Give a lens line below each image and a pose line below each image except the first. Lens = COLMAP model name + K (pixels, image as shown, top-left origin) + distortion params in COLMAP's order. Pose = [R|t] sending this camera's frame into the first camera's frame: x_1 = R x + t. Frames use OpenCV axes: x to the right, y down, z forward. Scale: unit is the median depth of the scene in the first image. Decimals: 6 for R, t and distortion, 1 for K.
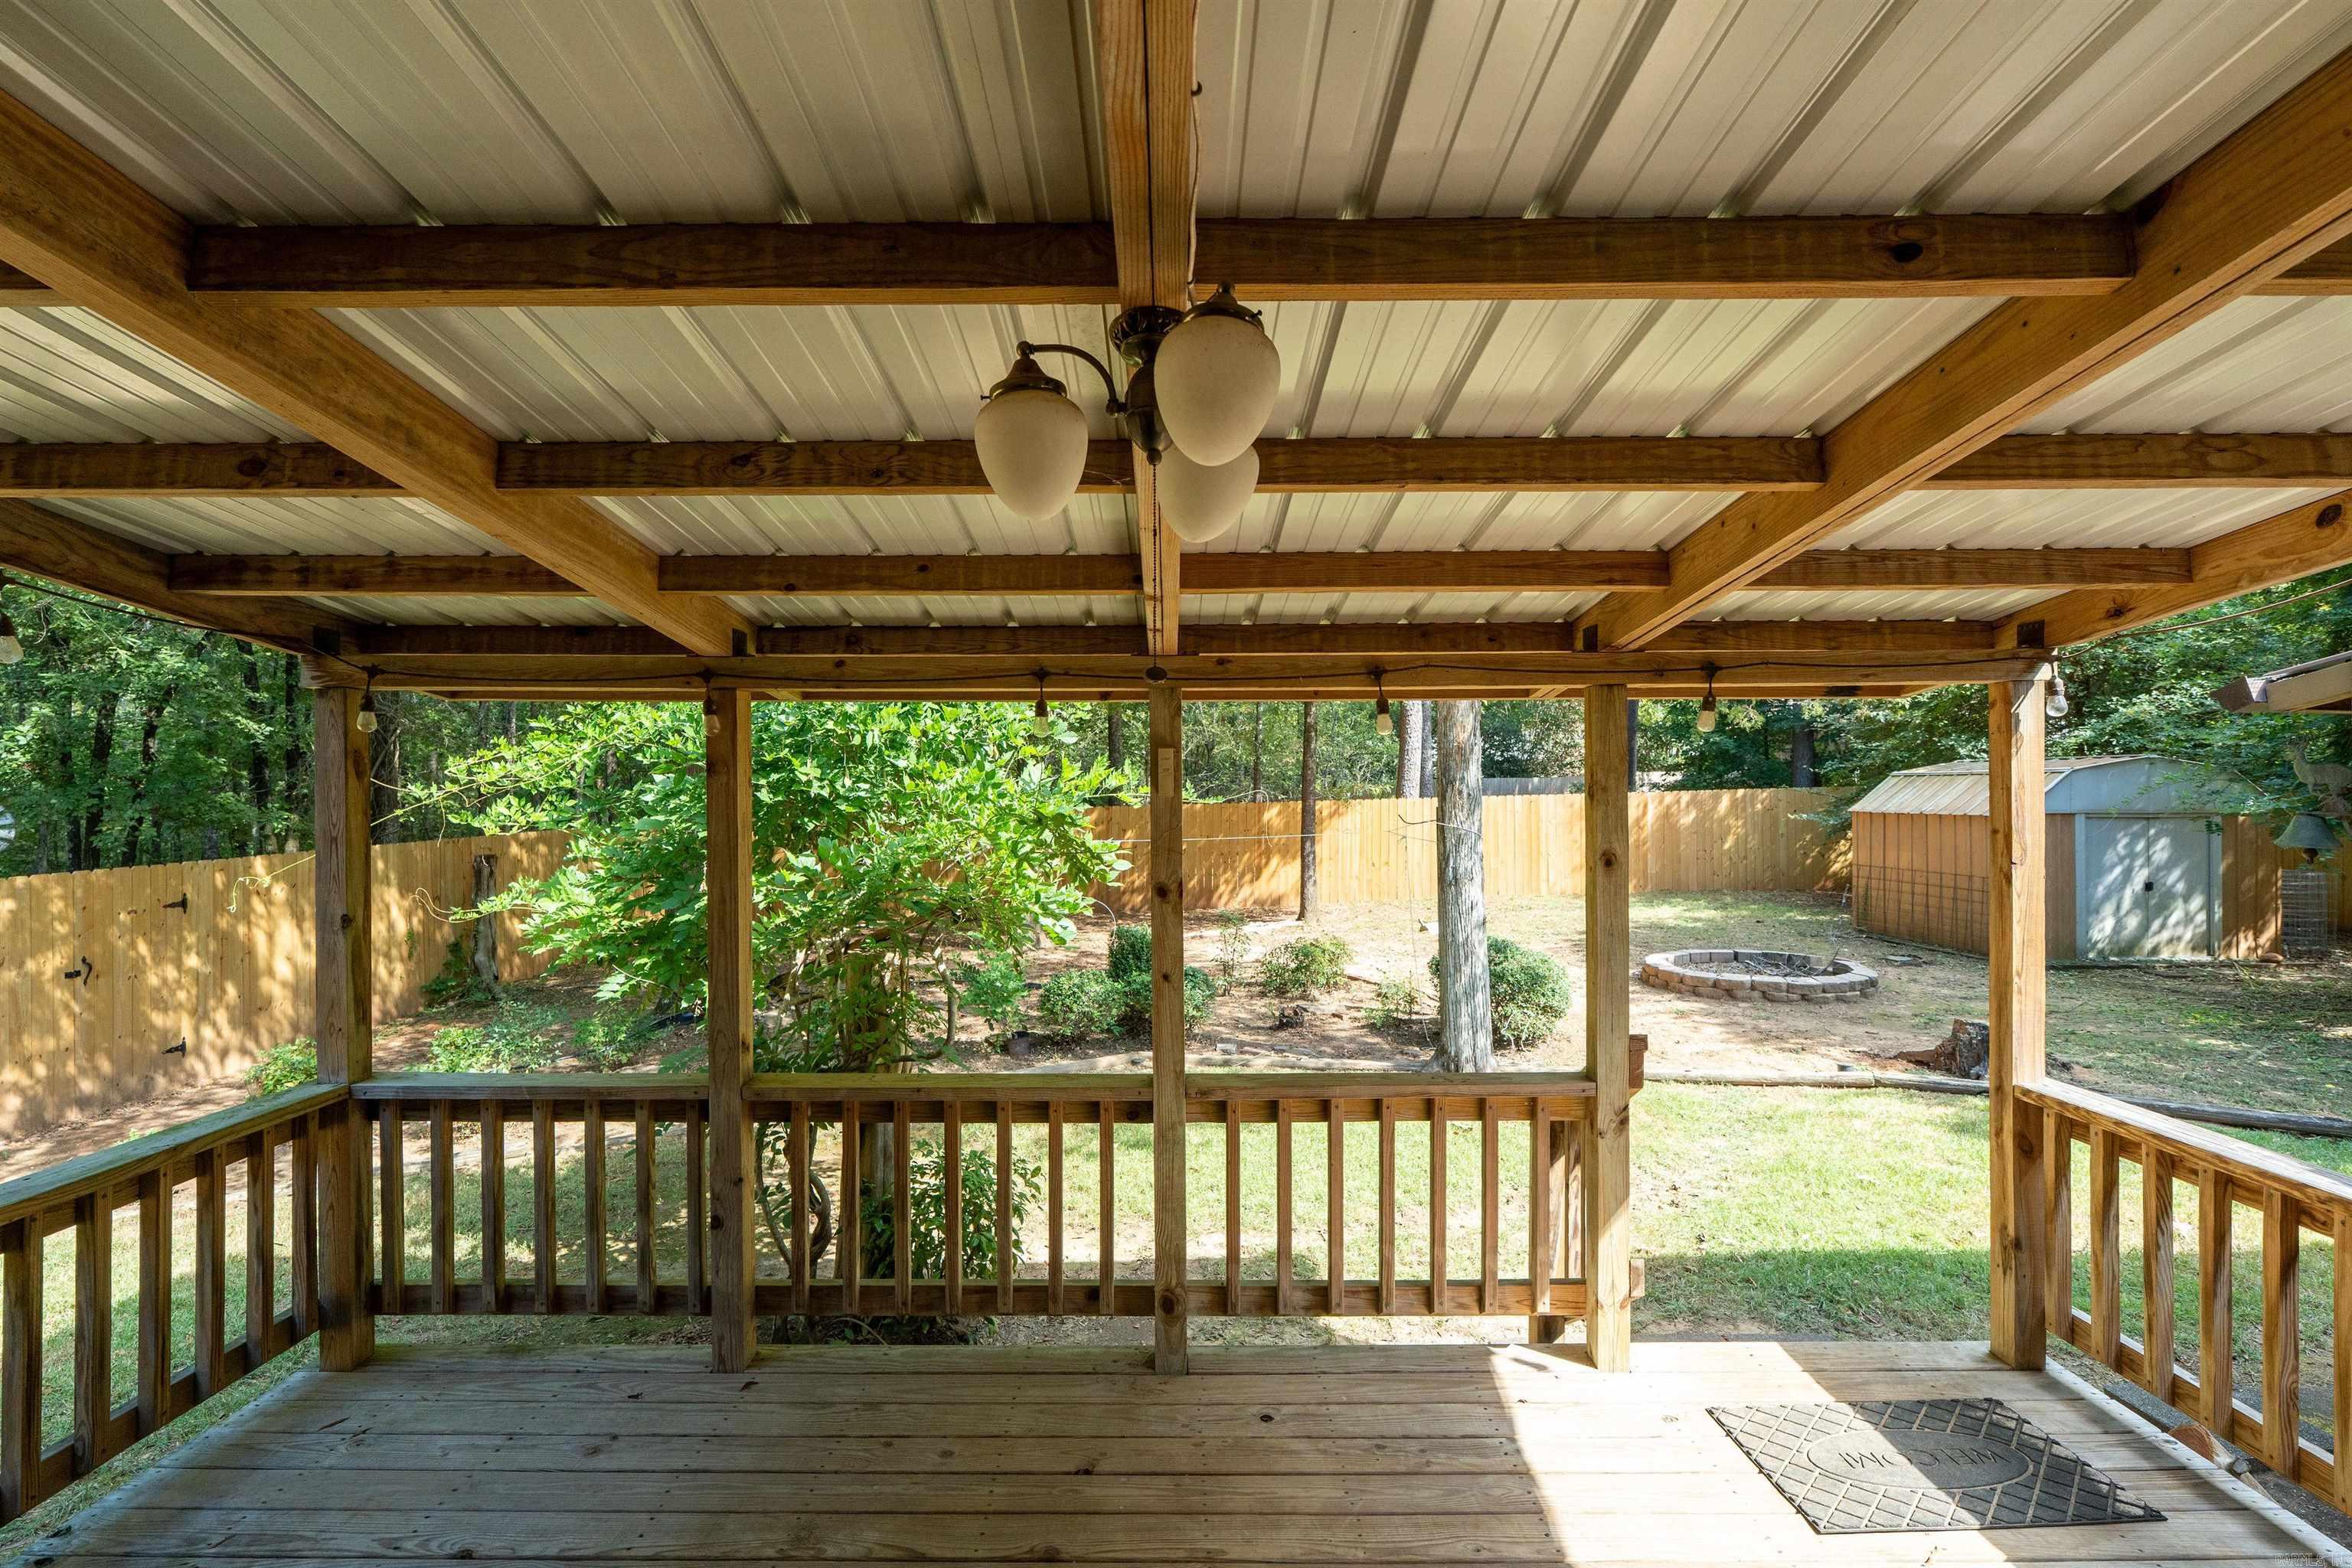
lens RADIAL K [[1064.4, 0, 1165.0], [0, 1064.4, 790.4], [0, 0, 1]] dist [0.000213, 0.000541]
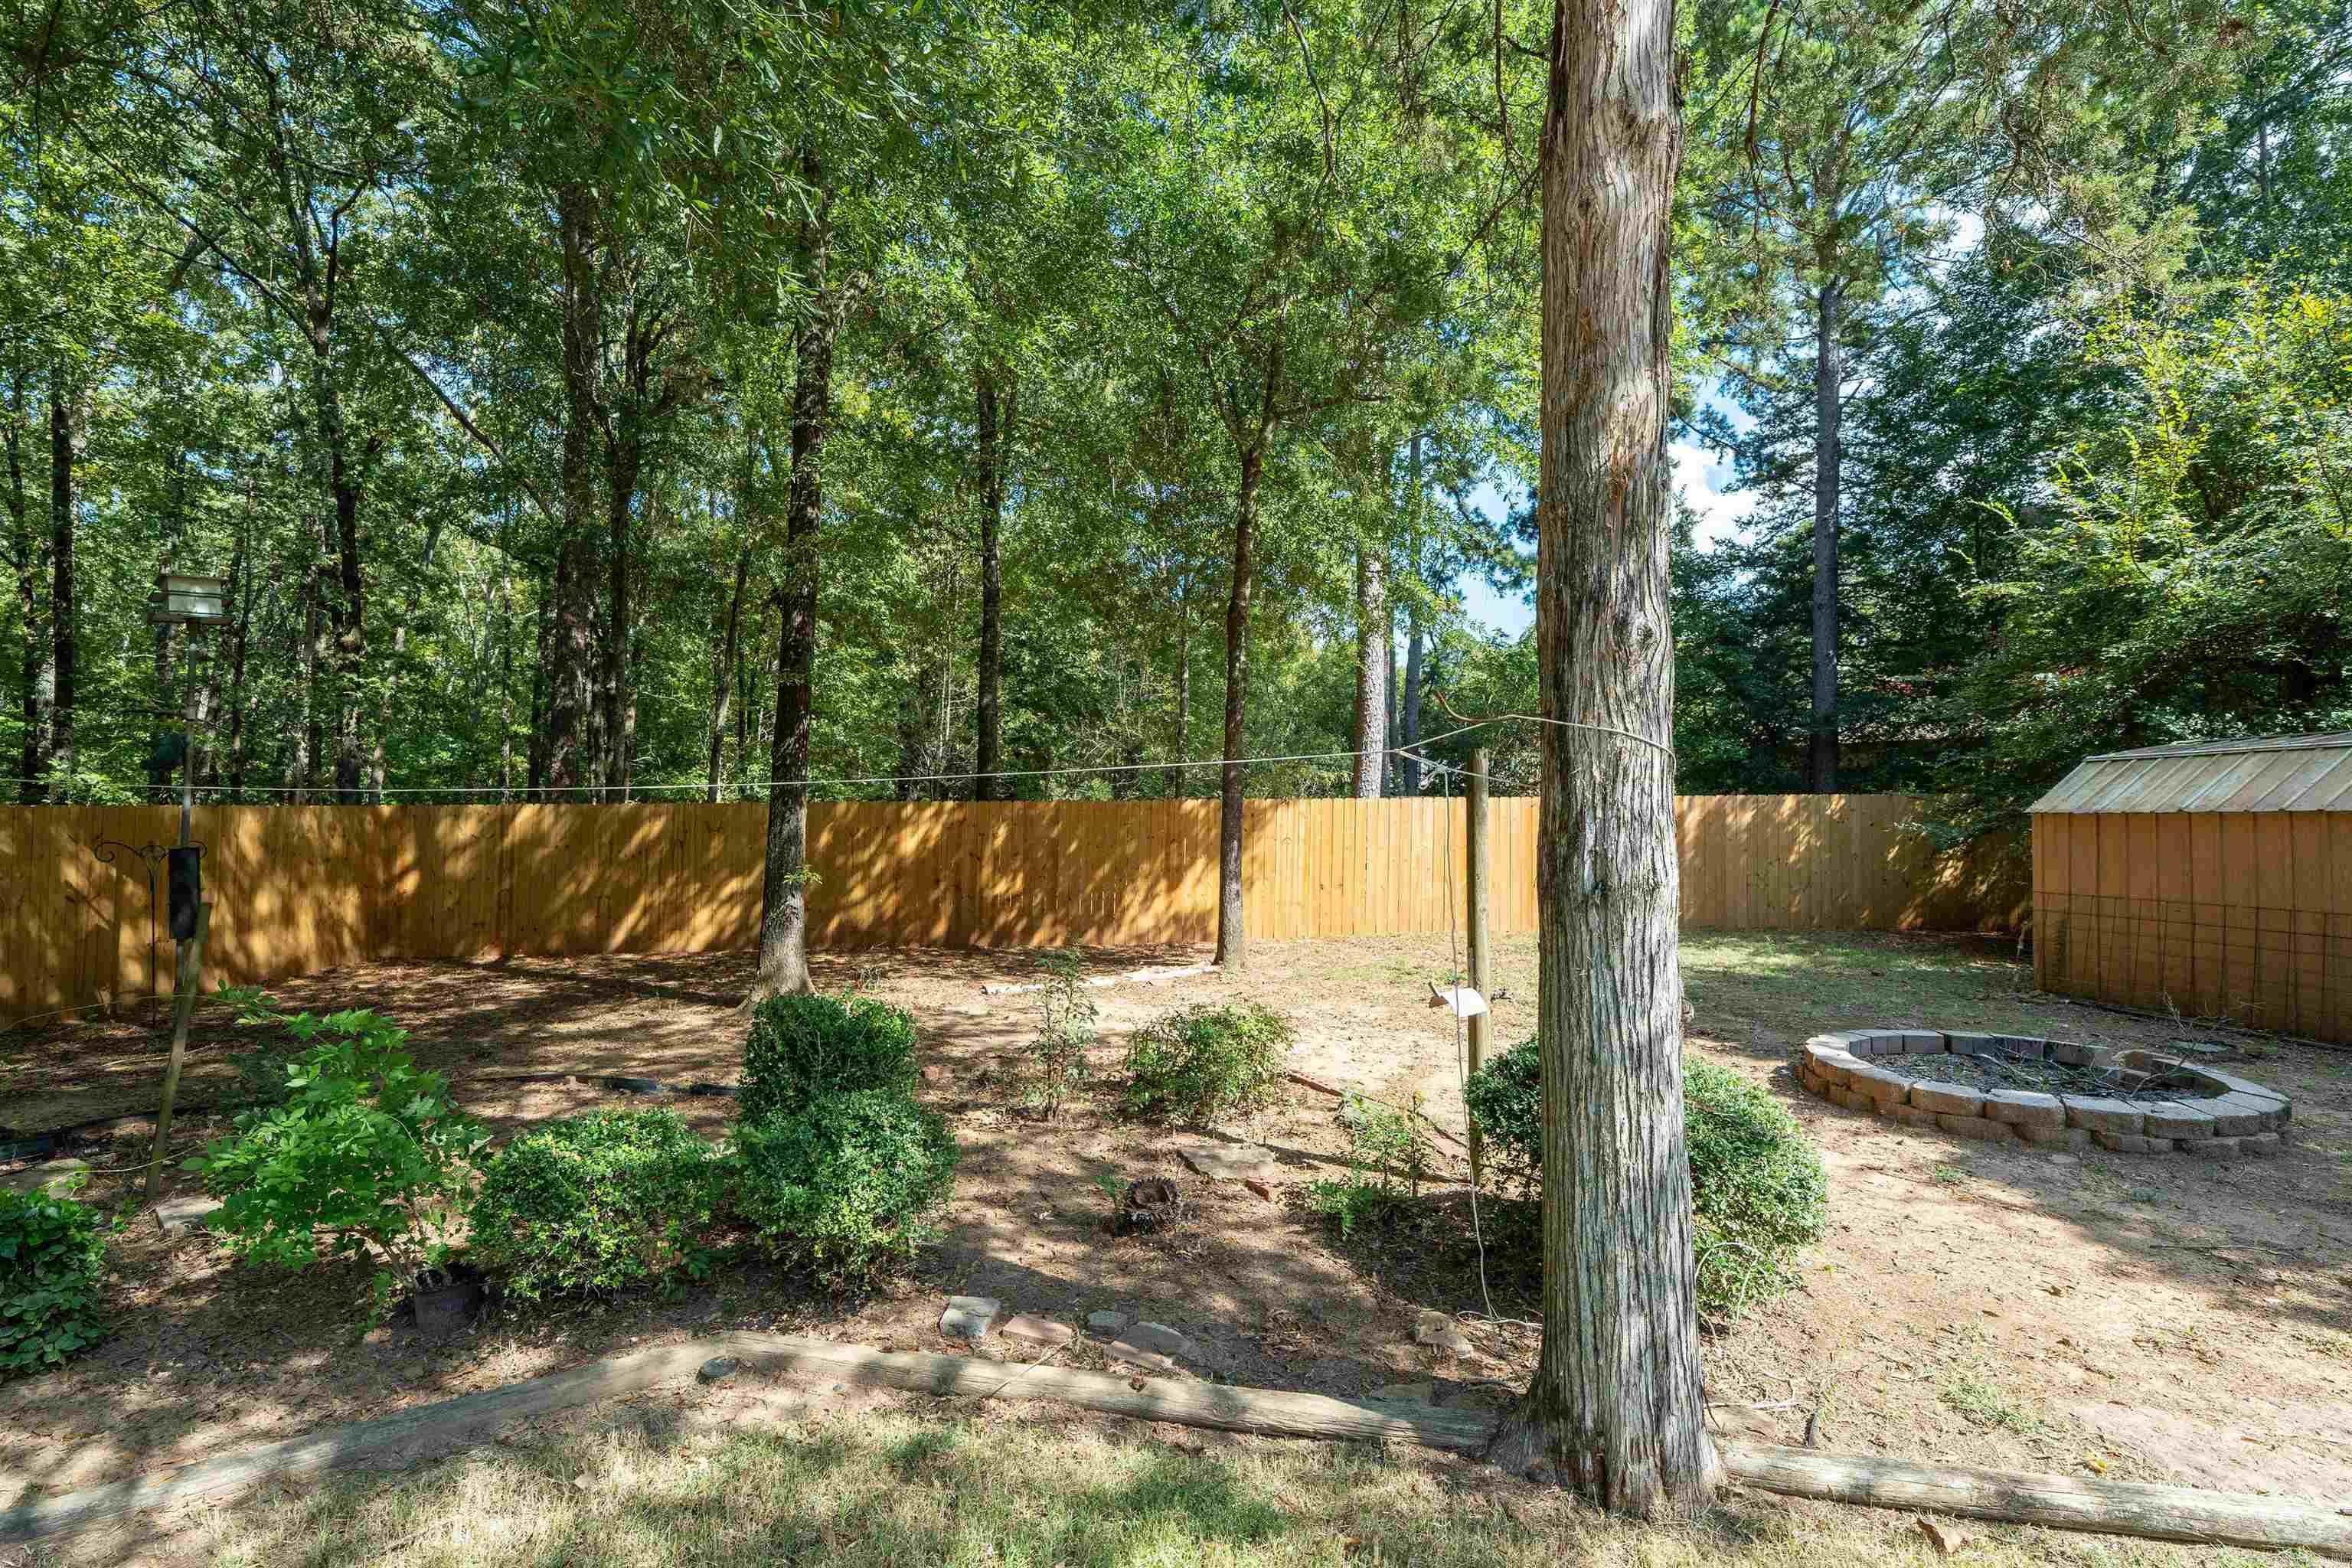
lens RADIAL K [[1064.4, 0, 1165.0], [0, 1064.4, 790.4], [0, 0, 1]] dist [0.000213, 0.000541]
pose [[0.998530, 0.018194, 0.051063, 0.092808], [-0.016779, 0.999467, -0.027997, 0.048782], [-0.051545, 0.027099, 0.998303, 0.513636]]
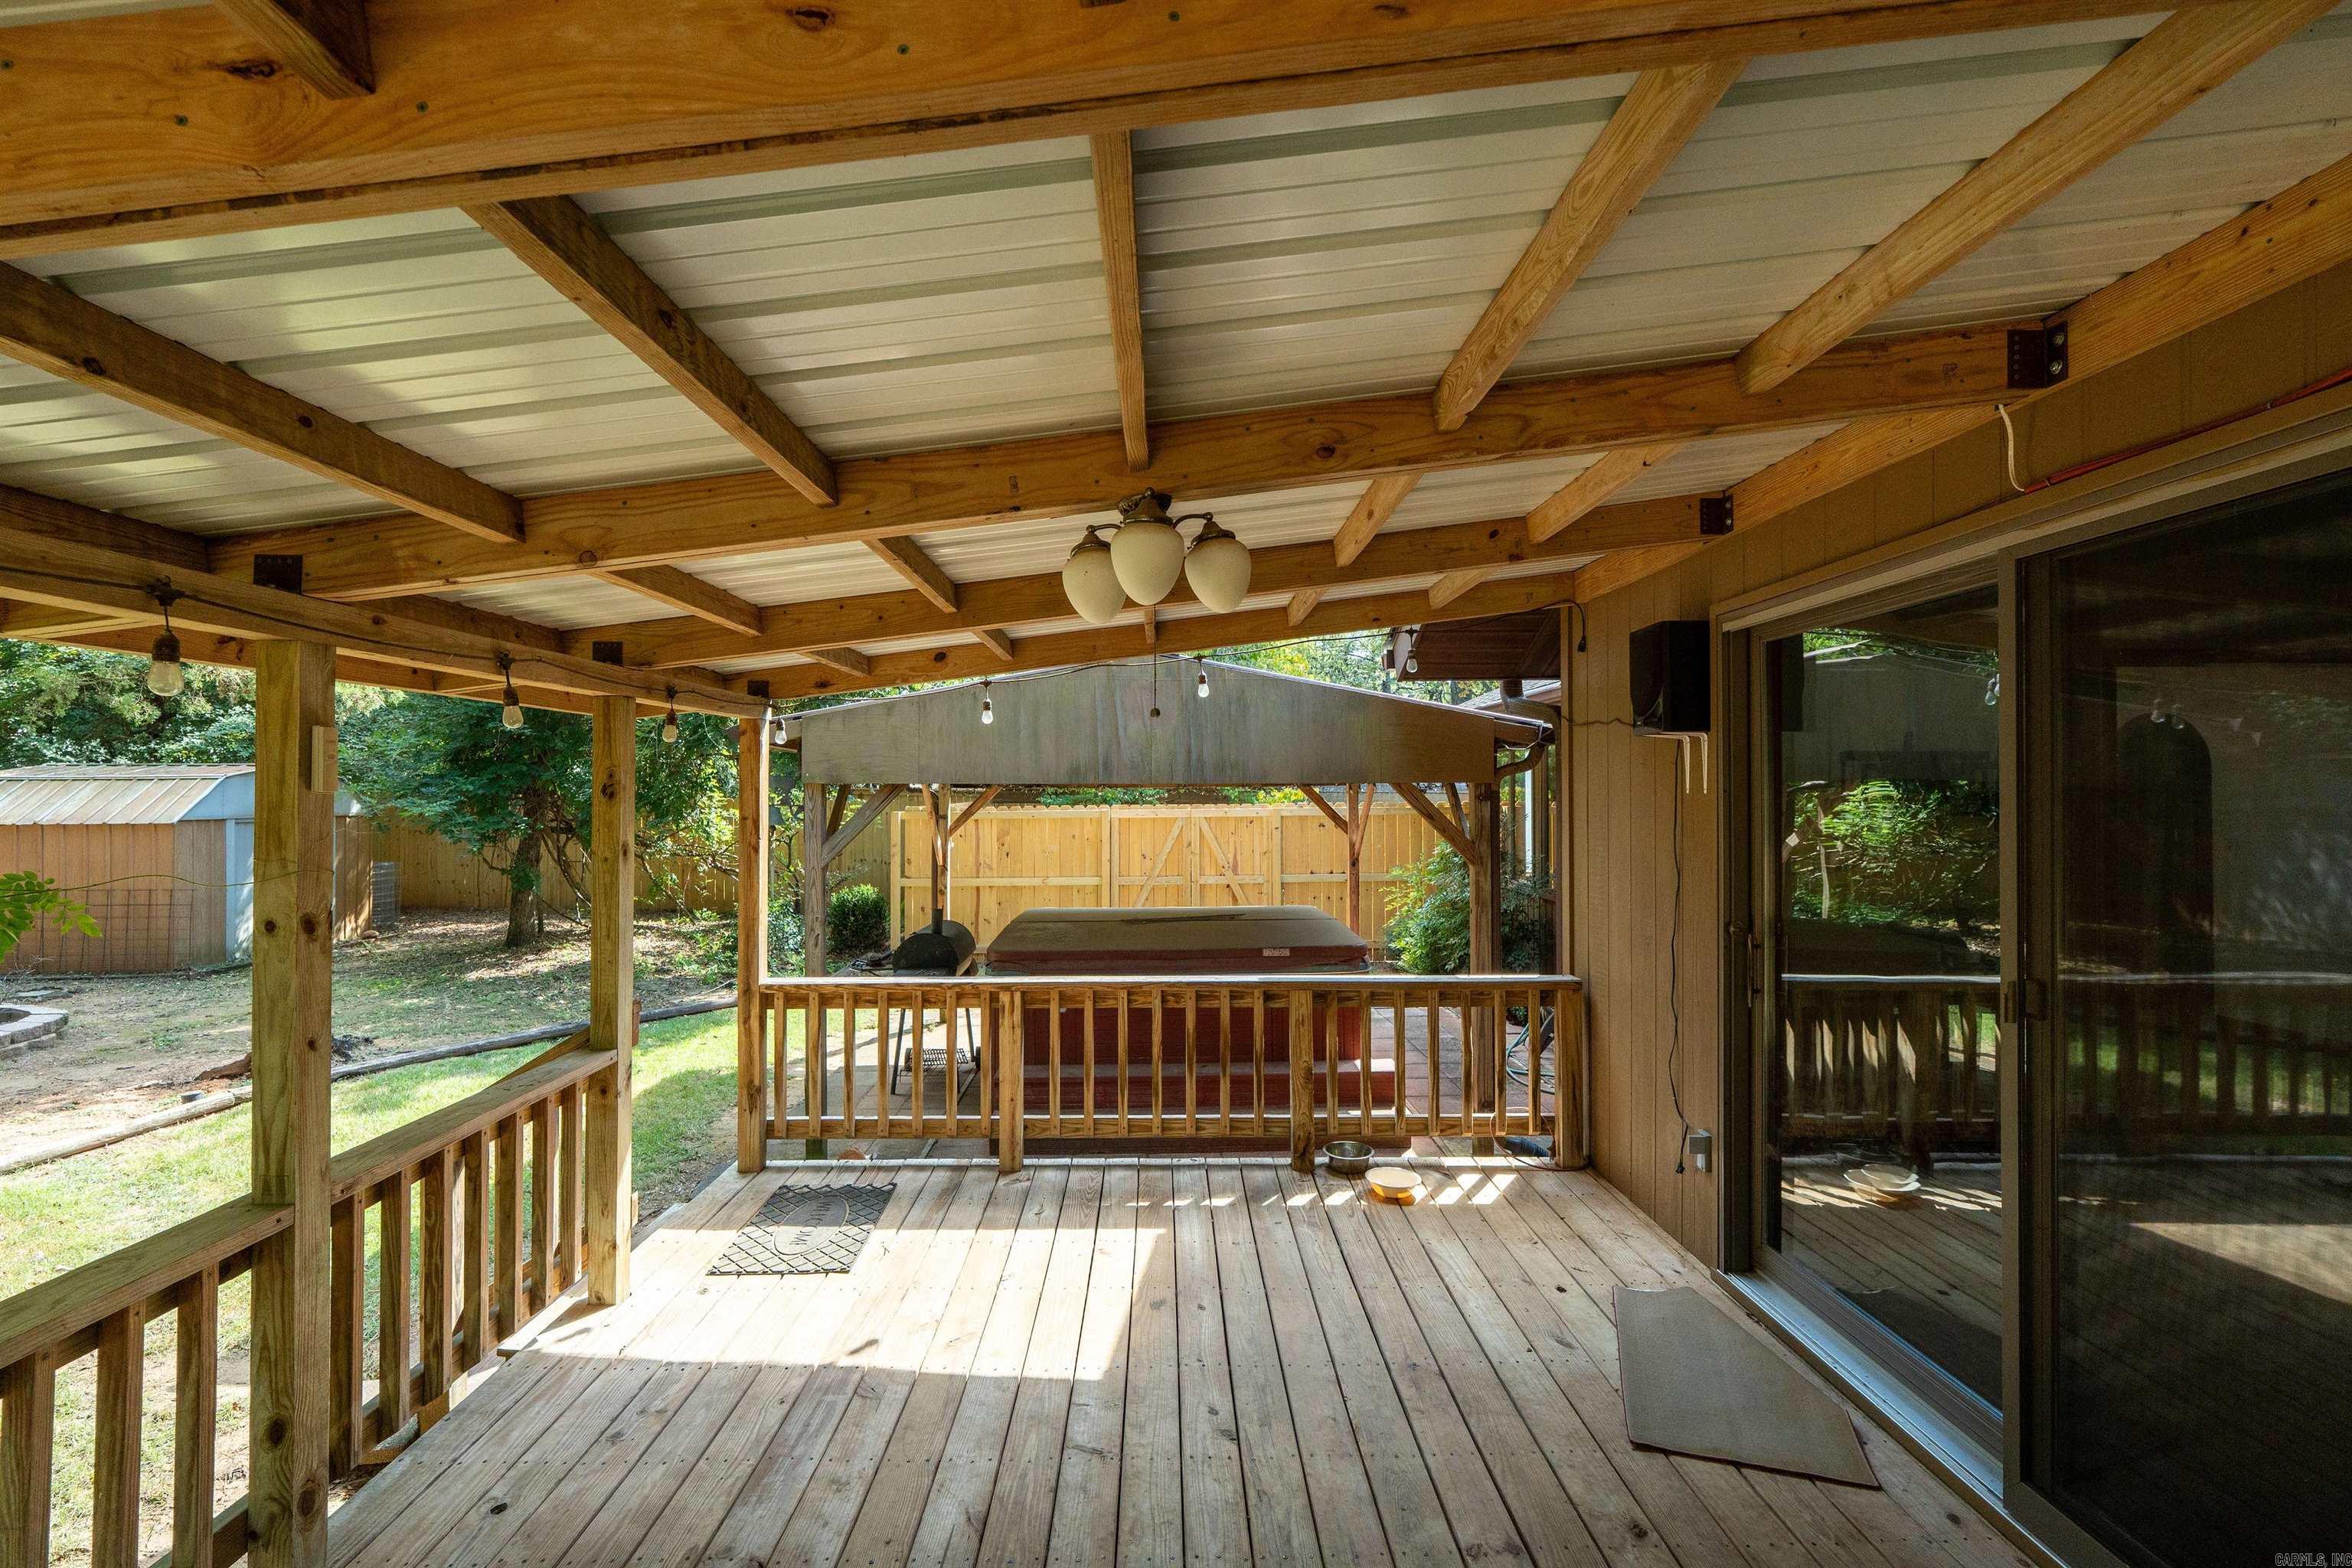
lens RADIAL K [[1064.4, 0, 1165.0], [0, 1064.4, 790.4], [0, 0, 1]] dist [0.000213, 0.000541]
pose [[-0.004079, 0.005584, 0.999976, -0.200781], [0.002339, 0.999982, -0.005574, 0.002666], [-0.999989, 0.002316, -0.004092, 0.118593]]
